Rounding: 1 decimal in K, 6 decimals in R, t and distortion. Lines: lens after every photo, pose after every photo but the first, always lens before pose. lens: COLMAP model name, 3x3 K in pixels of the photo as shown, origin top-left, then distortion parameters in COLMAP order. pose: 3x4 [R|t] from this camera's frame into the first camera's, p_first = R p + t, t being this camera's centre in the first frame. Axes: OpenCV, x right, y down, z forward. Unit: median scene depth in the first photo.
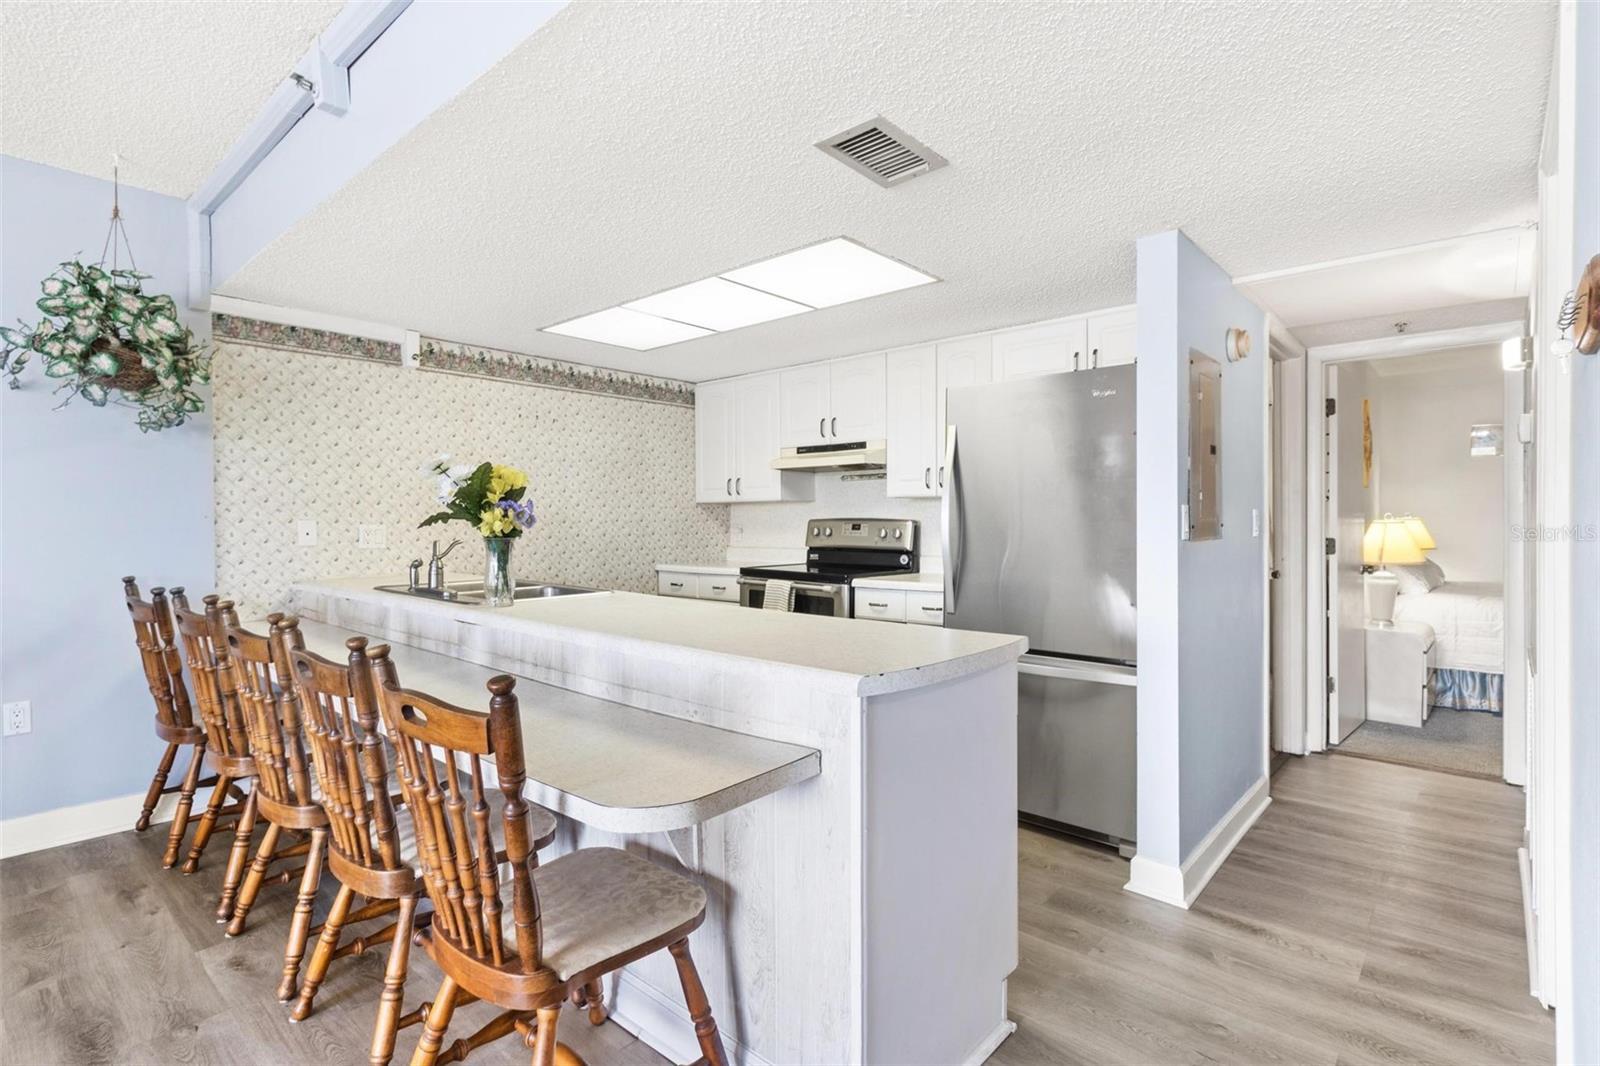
lens RADIAL K [[753.0, 0, 801.9], [0, 753.0, 528.8], [0, 0, 1]] dist [0.001704, 0.000984]
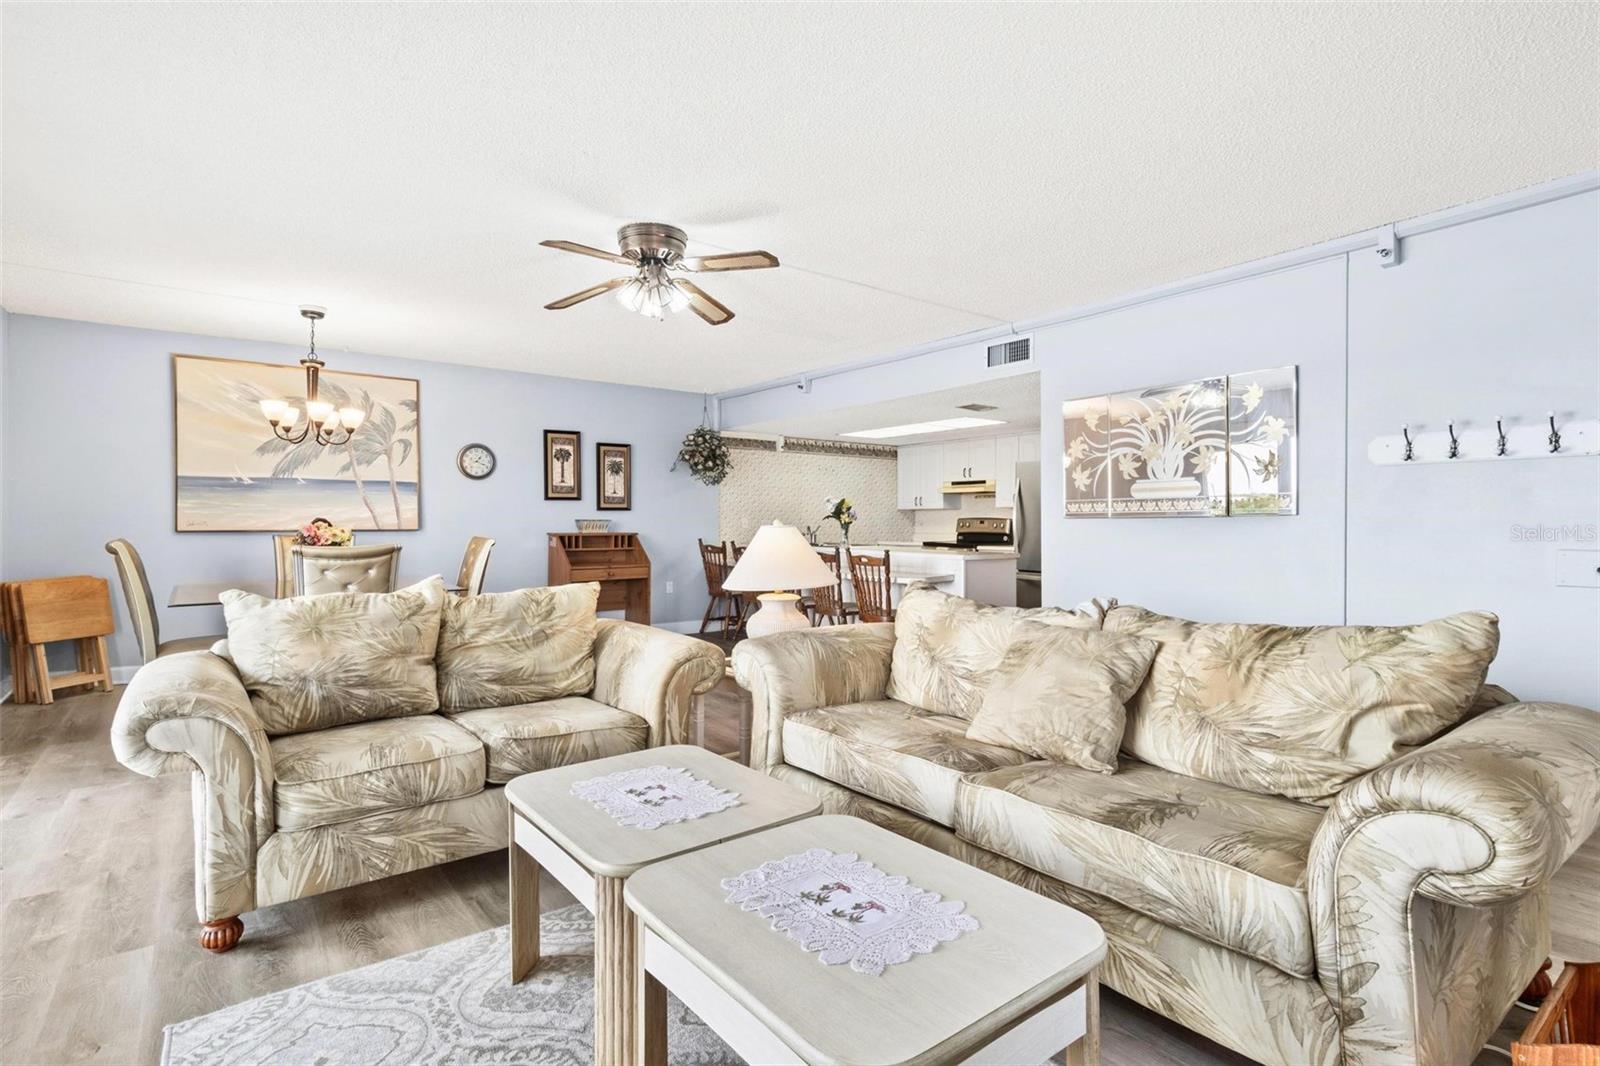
lens RADIAL K [[753.0, 0, 821.5], [0, 753.0, 532.9], [0, 0, 1]] dist [0.001704, 0.000984]
pose [[0.983600, 0.004558, -0.180309, 0.015678], [-0.003713, 0.999980, 0.005022, 0.018896], [0.180328, -0.004270, 0.983597, -1.128002]]
